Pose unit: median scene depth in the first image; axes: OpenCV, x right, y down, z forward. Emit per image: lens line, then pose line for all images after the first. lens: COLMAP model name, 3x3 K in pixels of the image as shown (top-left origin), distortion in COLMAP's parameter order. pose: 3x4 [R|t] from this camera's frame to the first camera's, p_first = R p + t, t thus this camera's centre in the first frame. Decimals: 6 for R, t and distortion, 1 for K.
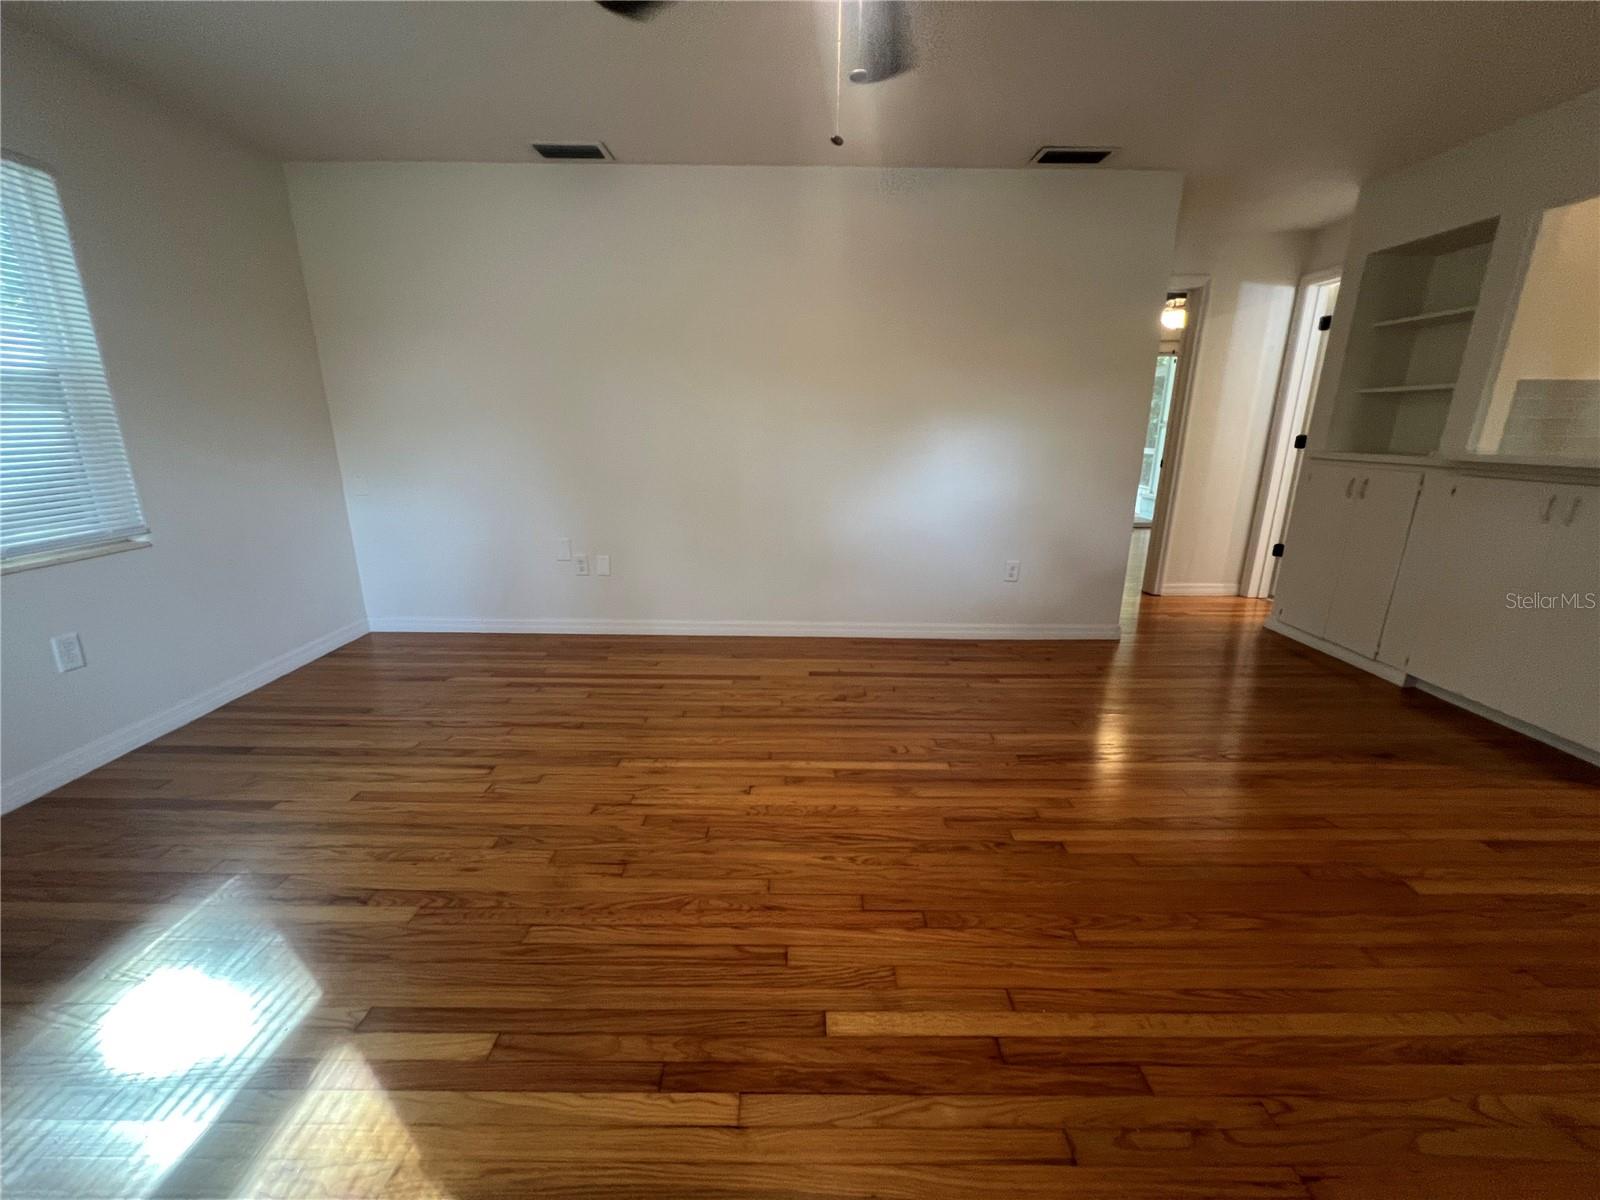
lens RADIAL K [[640.3, 0, 799.8], [0, 640.3, 599.9], [0, 0, 1]] dist [-0.000420, 0.000385]
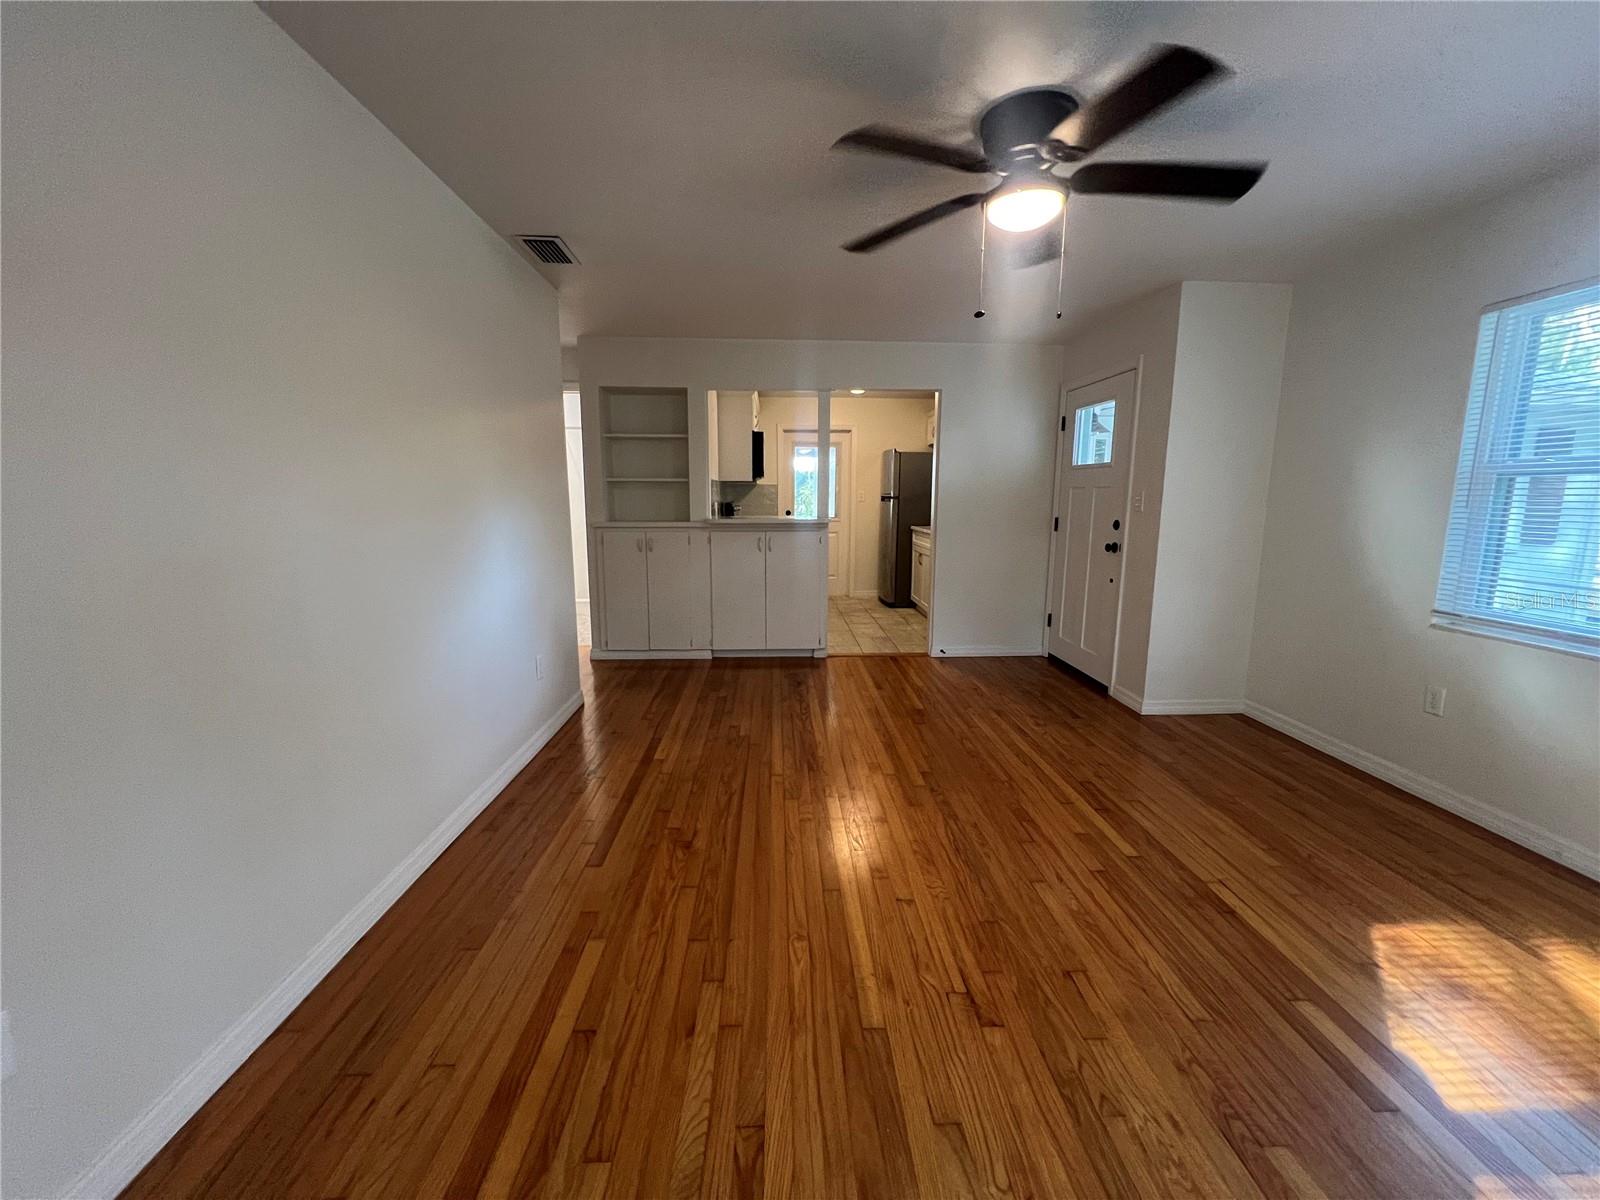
lens RADIAL K [[640.3, 0, 801.0], [0, 640.3, 596.5], [0, 0, 1]] dist [-0.000420, 0.000385]
pose [[-0.038902, -0.163963, 0.985699, -1.061001], [0.263300, 0.949902, 0.168400, -0.371892], [-0.963929, 0.266086, 0.006219, 1.174076]]
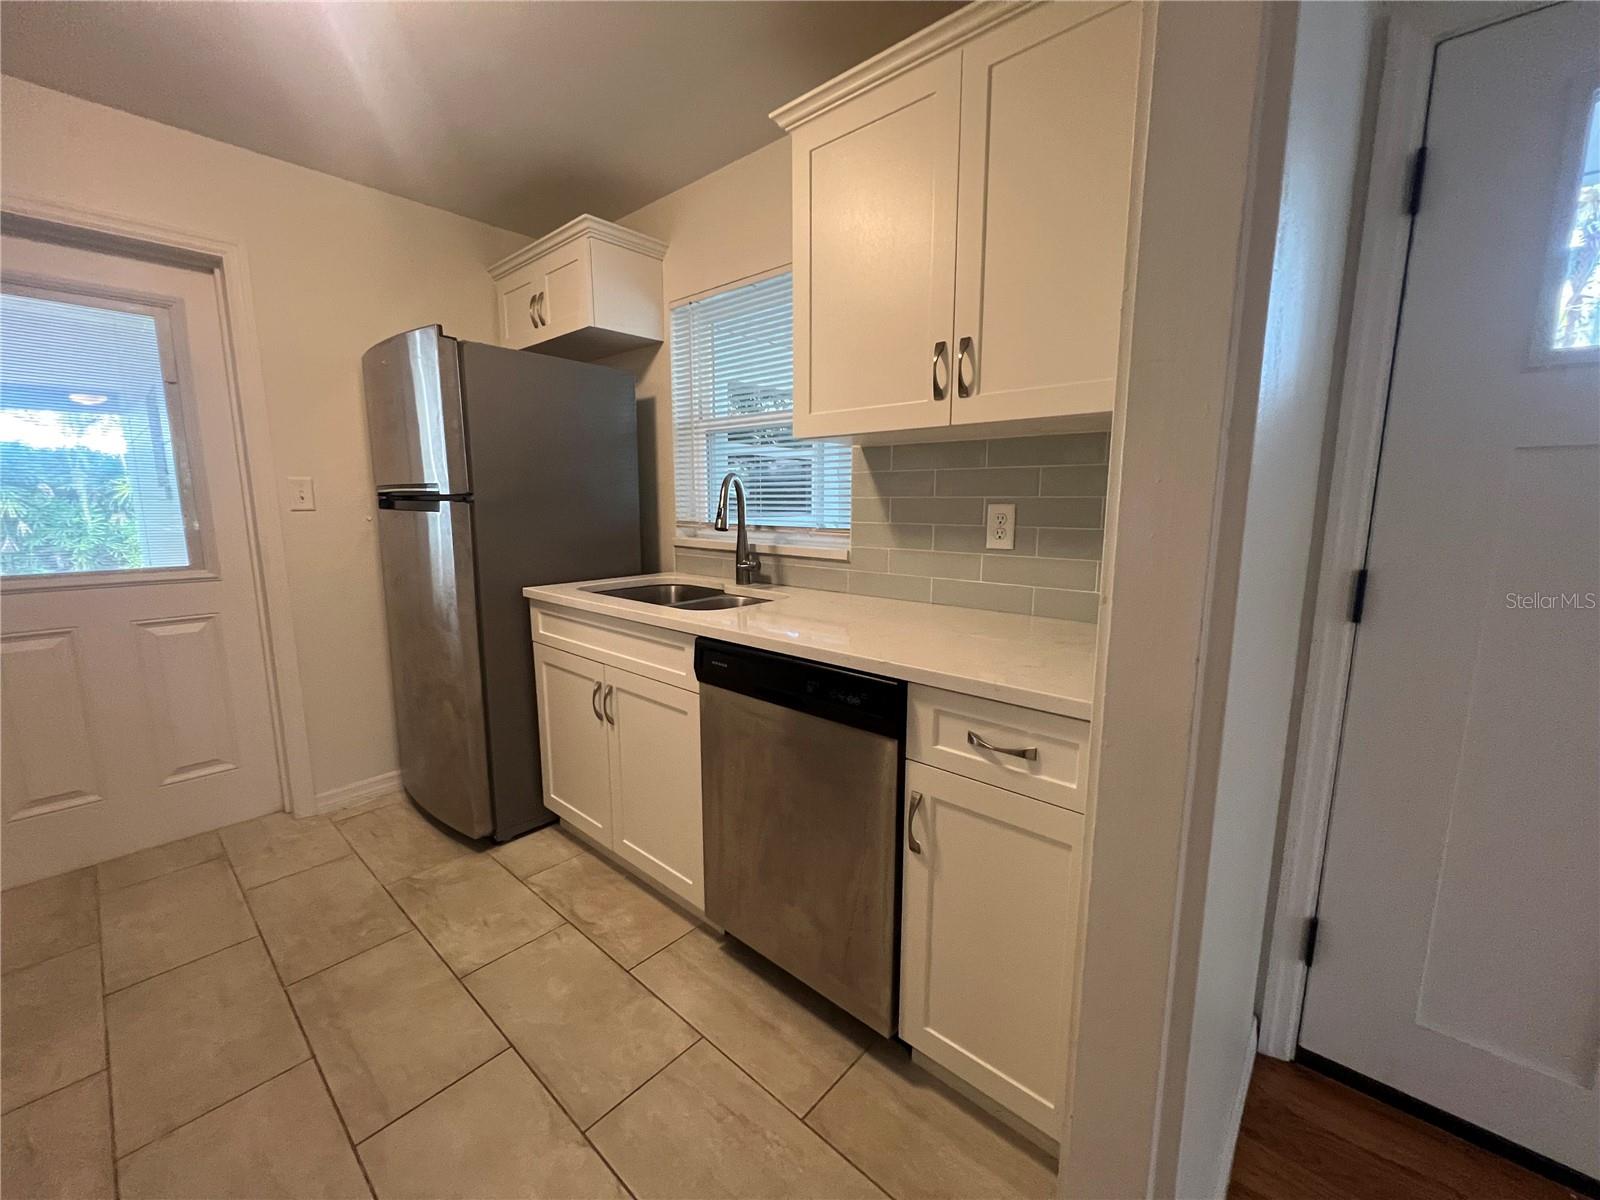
lens RADIAL K [[640.3, 0, 797.2], [0, 640.3, 597.7], [0, 0, 1]] dist [-0.000420, 0.000385]
pose [[-0.743055, -0.110883, 0.659981, 1.491673], [0.174654, 0.919872, 0.351186, -0.274371], [-0.646038, 0.376219, -0.664149, 0.934131]]
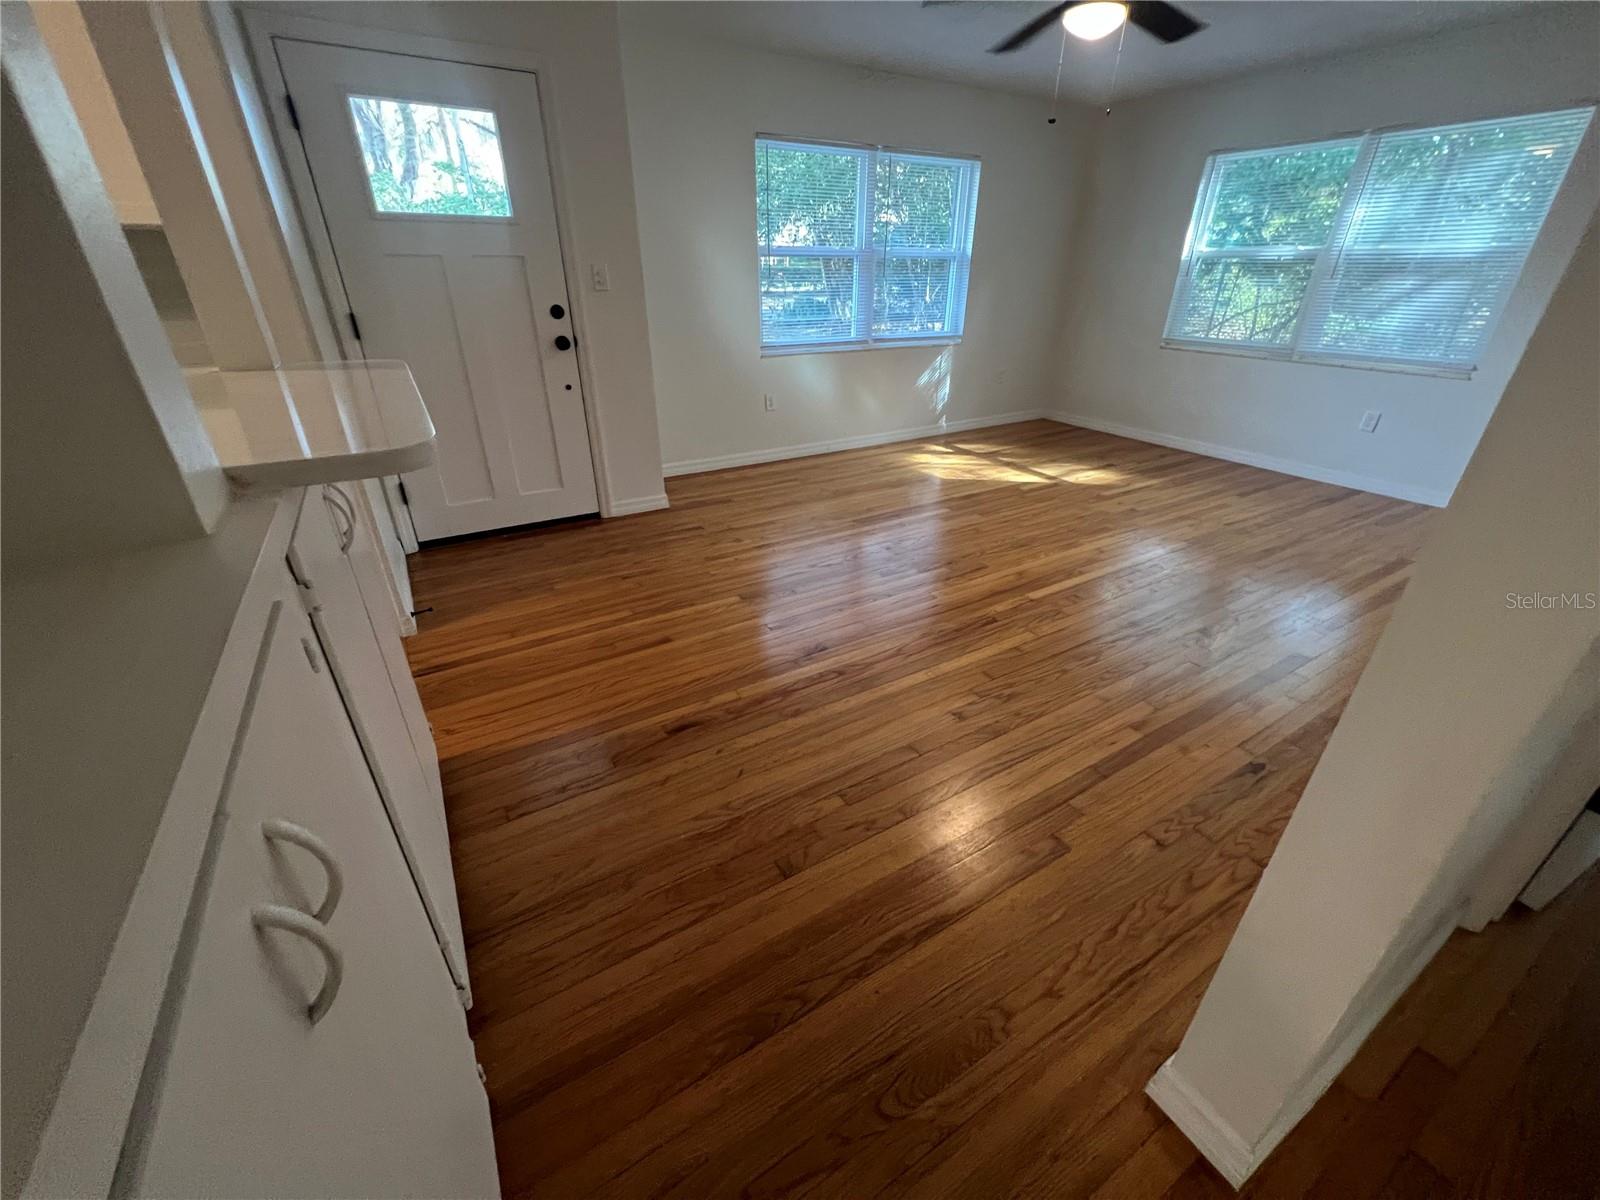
lens RADIAL K [[640.3, 0, 799.7], [0, 640.3, 597.7], [0, 0, 1]] dist [-0.000420, 0.000385]
pose [[-0.858633, 0.226904, -0.459633, 1.437113], [-0.145313, 0.752153, 0.642767, -0.562001], [0.491562, 0.618692, -0.612852, 1.891276]]
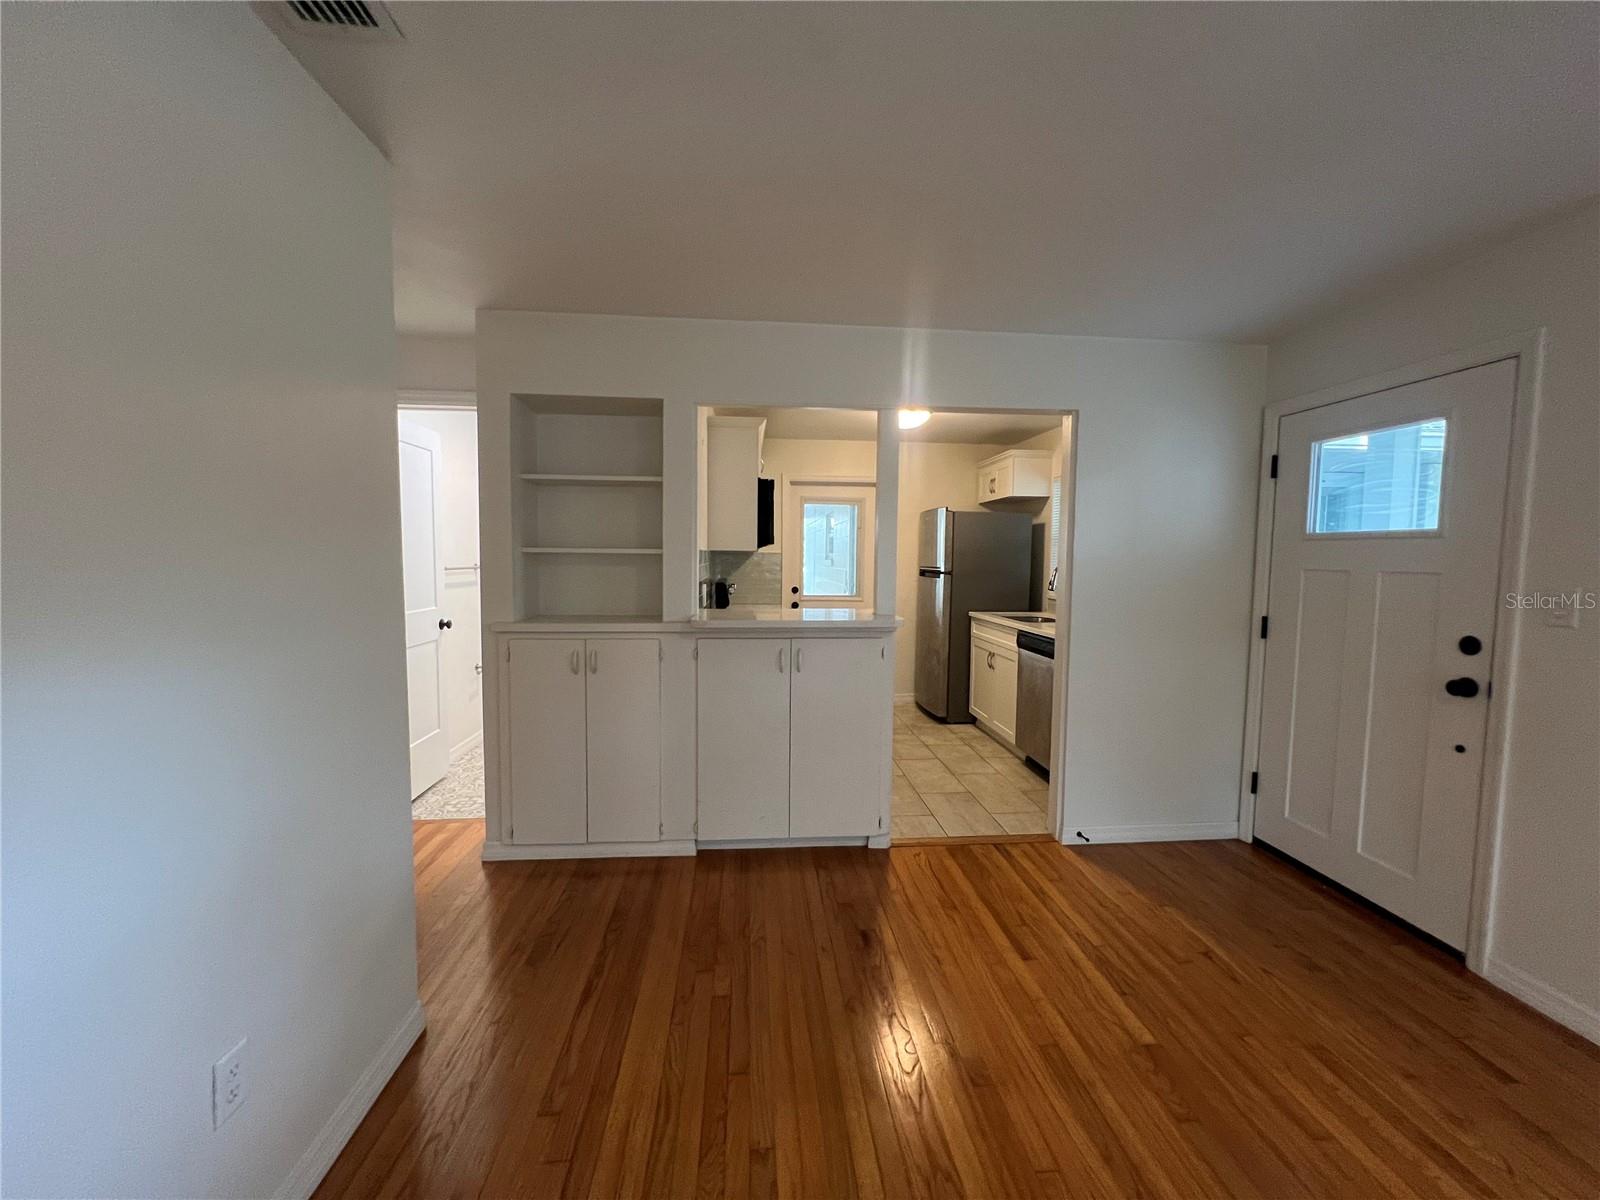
lens RADIAL K [[640.3, 0, 799.9], [0, 640.3, 597.7], [0, 0, 1]] dist [-0.000420, 0.000385]
pose [[-0.077743, -0.072167, 0.994358, 0.013019], [0.256365, 0.962391, 0.089891, -0.450369], [-0.963448, 0.261907, -0.056318, 1.297835]]
